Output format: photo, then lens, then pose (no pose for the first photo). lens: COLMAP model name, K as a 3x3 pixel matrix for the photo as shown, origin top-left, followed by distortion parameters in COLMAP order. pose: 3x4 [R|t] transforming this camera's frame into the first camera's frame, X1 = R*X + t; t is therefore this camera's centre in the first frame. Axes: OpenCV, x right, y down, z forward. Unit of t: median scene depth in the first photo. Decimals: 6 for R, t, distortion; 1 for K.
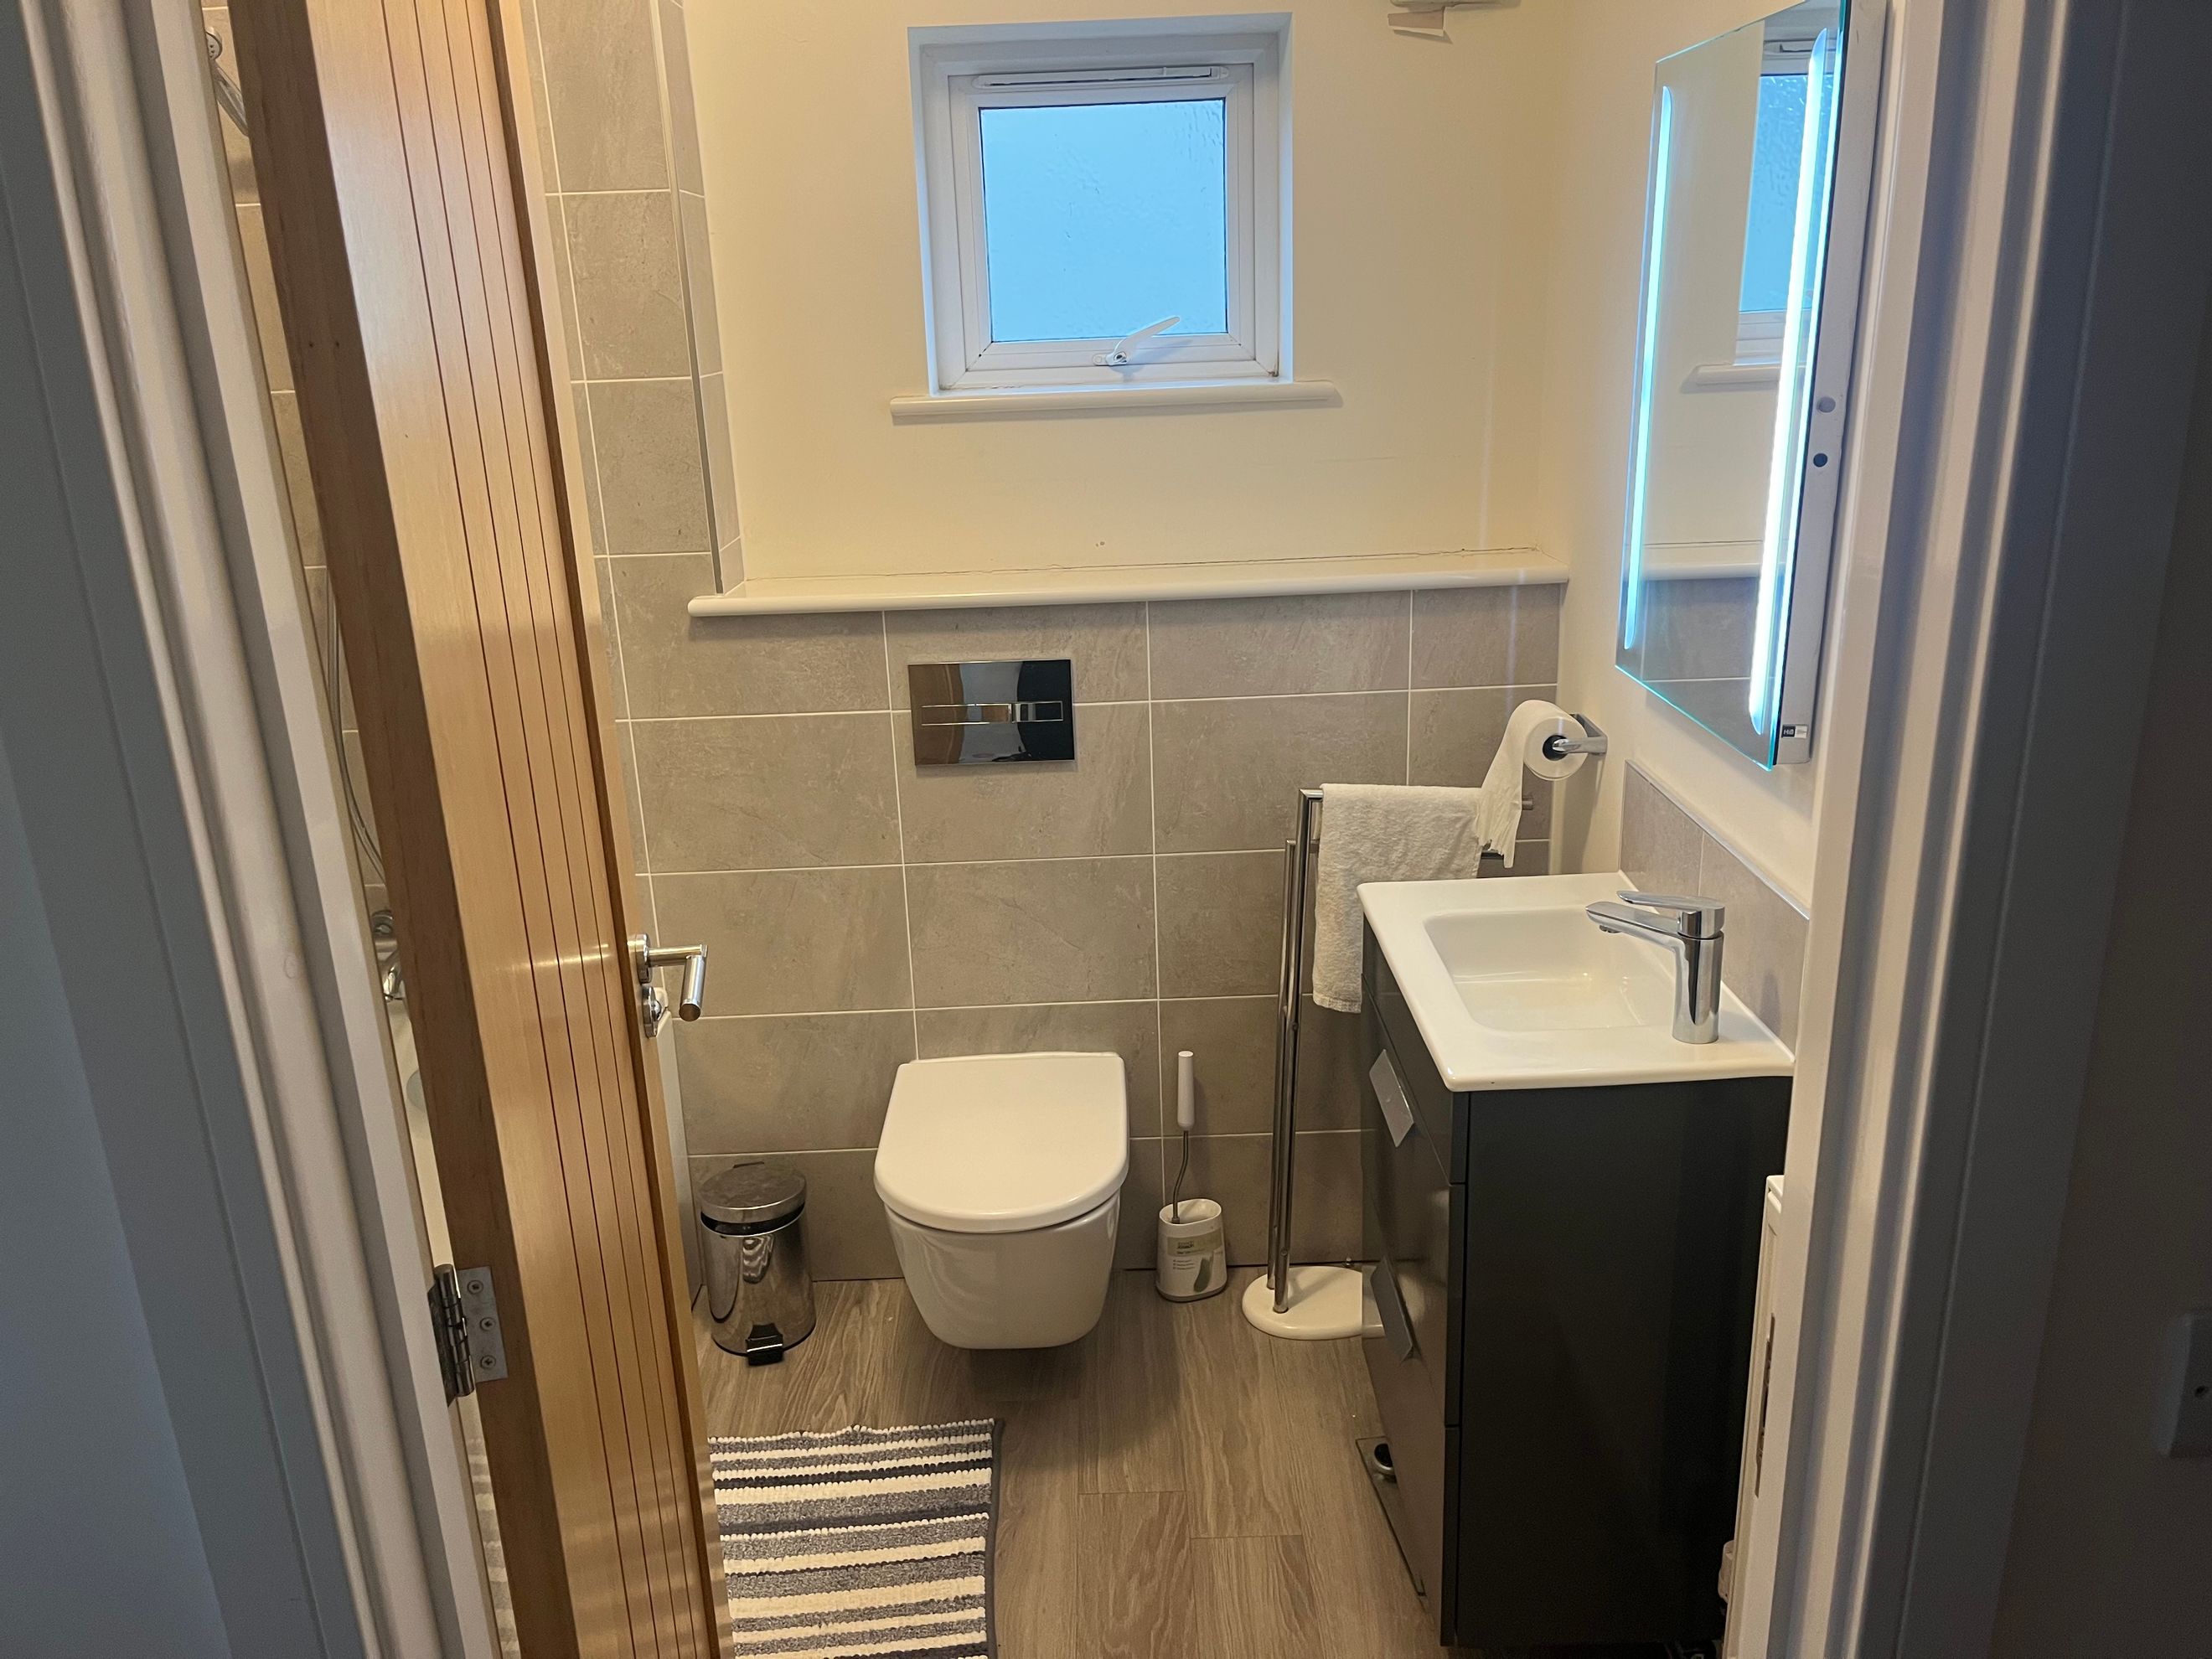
lens RADIAL K [[1671.7, 0, 1106.0], [0, 1671.7, 829.5], [0, 0, 1]] dist [0.078290, -0.122136]
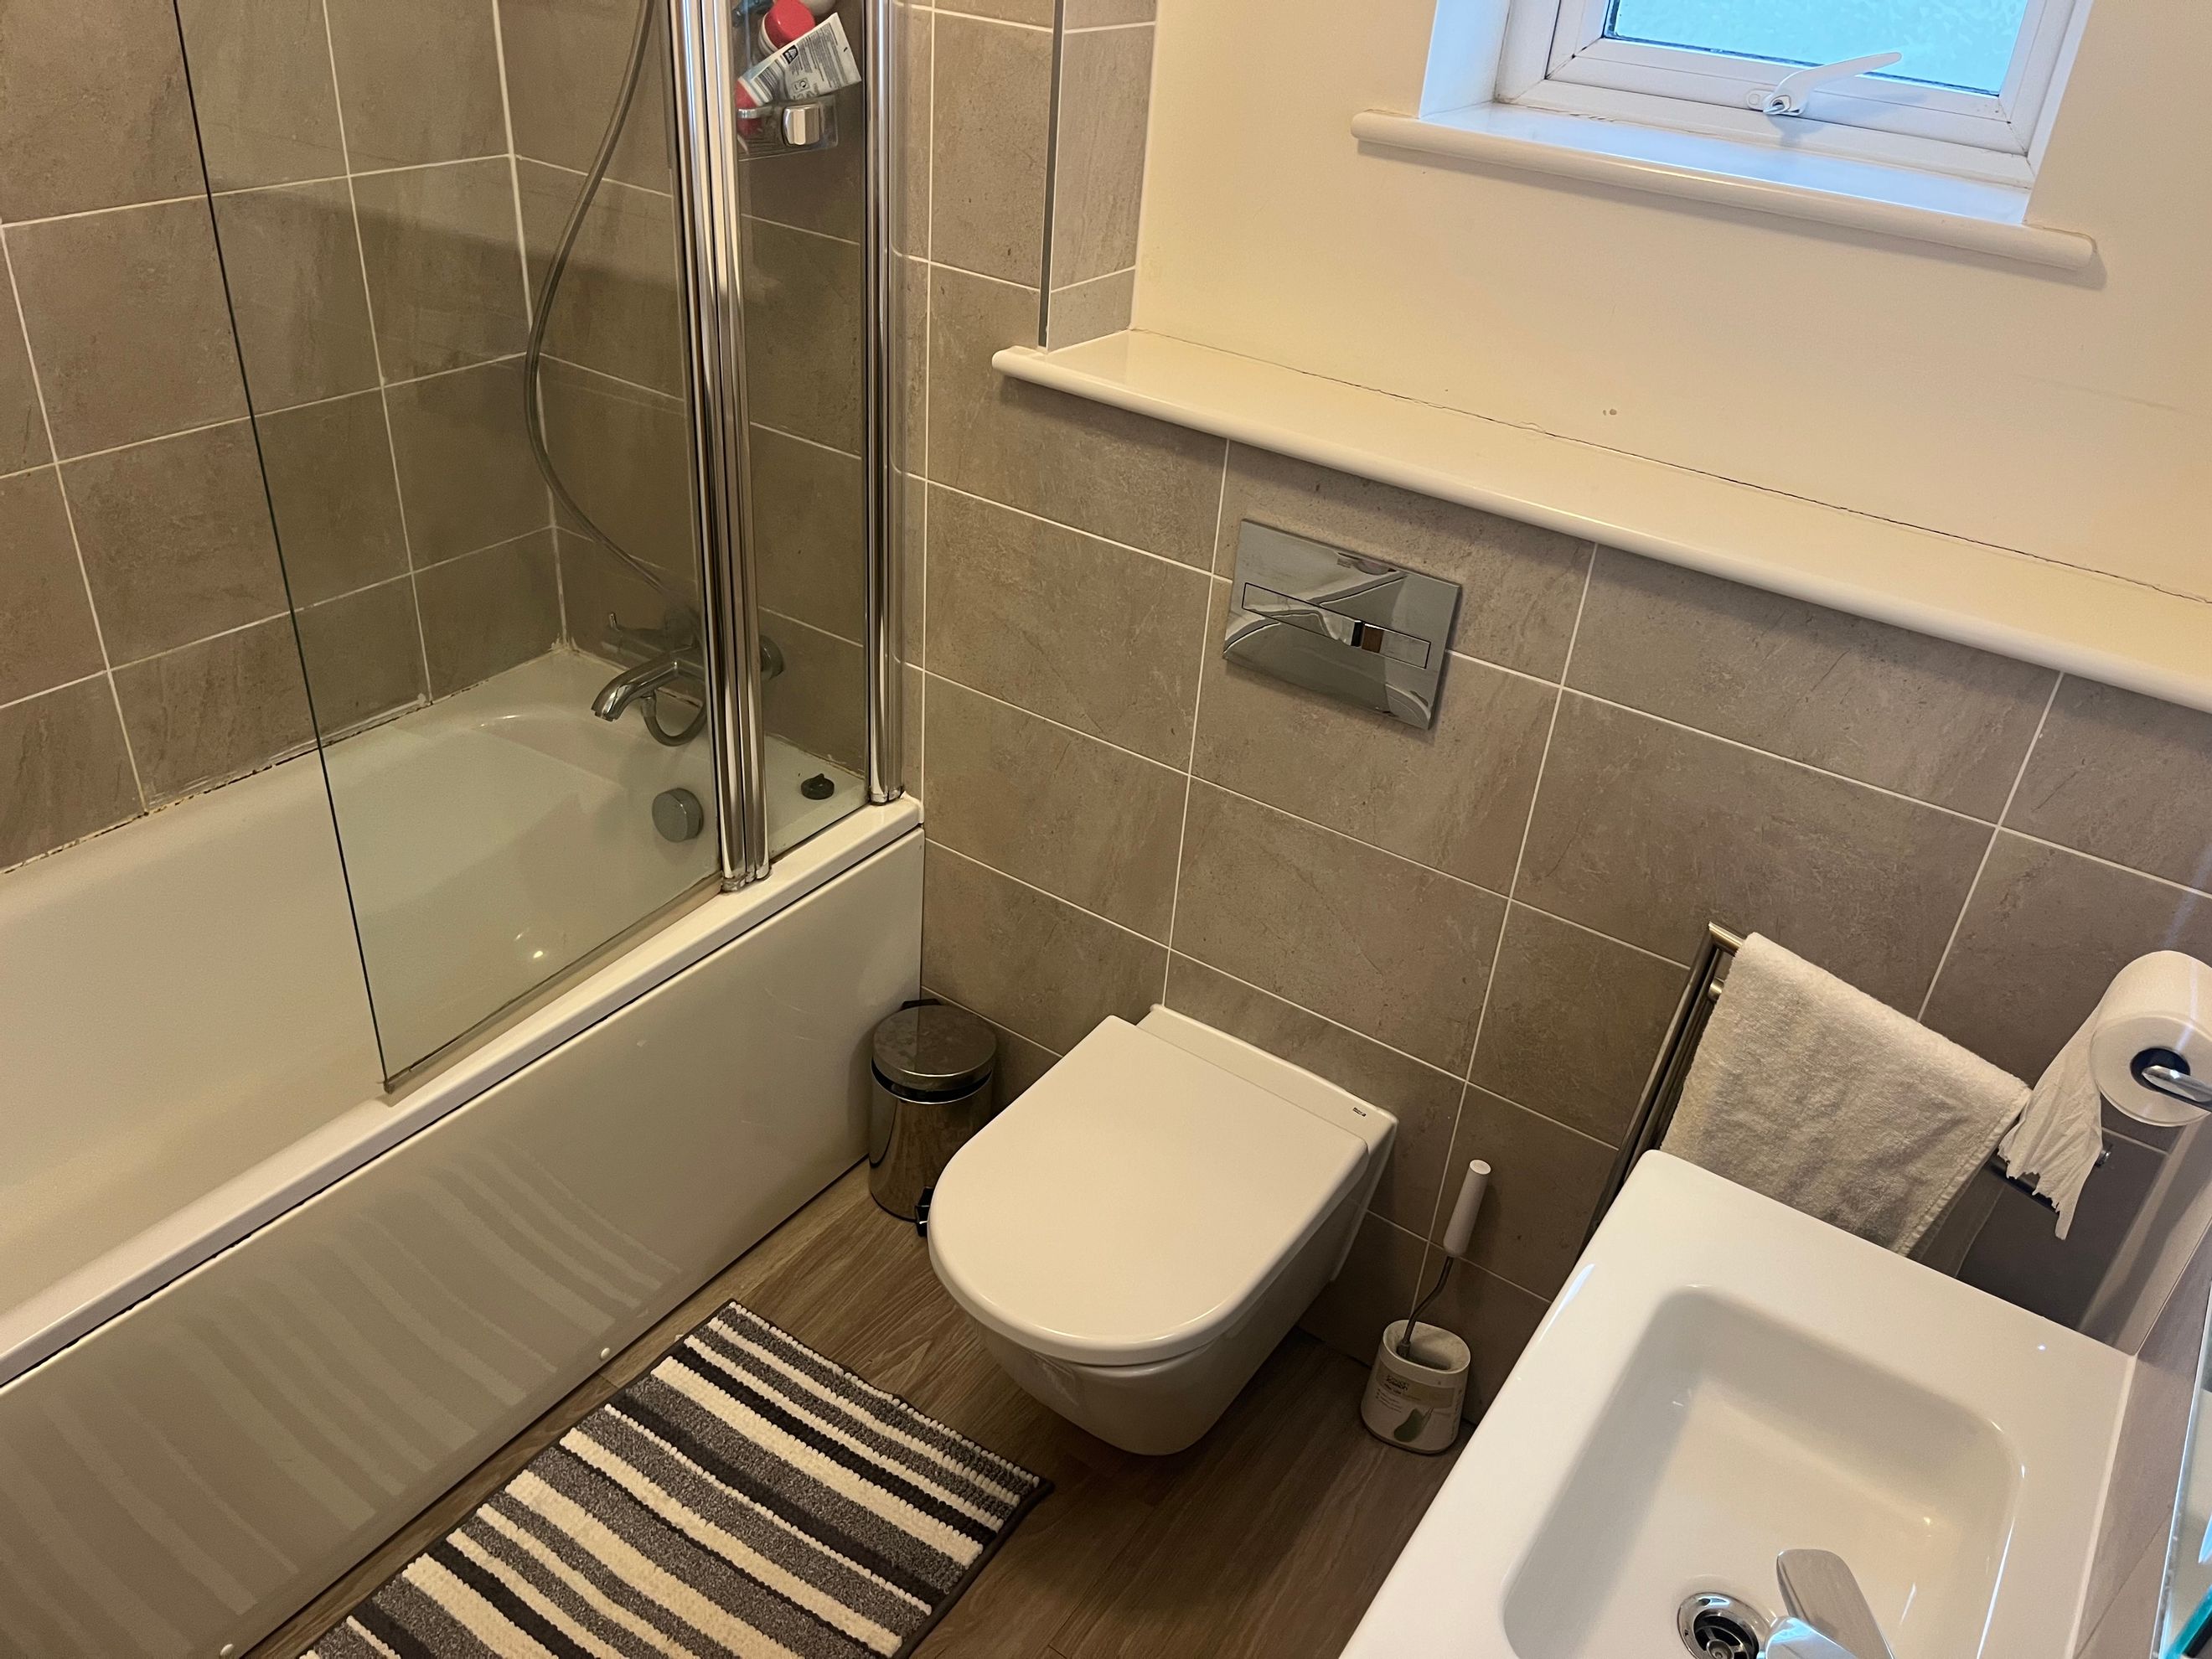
lens RADIAL K [[1671.7, 0, 1106.0], [0, 1671.7, 829.5], [0, 0, 1]] dist [0.078290, -0.122136]
pose [[0.819575, 0.378775, -0.429915, 0.177883], [-0.272620, 0.917737, 0.288856, -0.162880], [0.503960, -0.119536, 0.855415, 0.357987]]
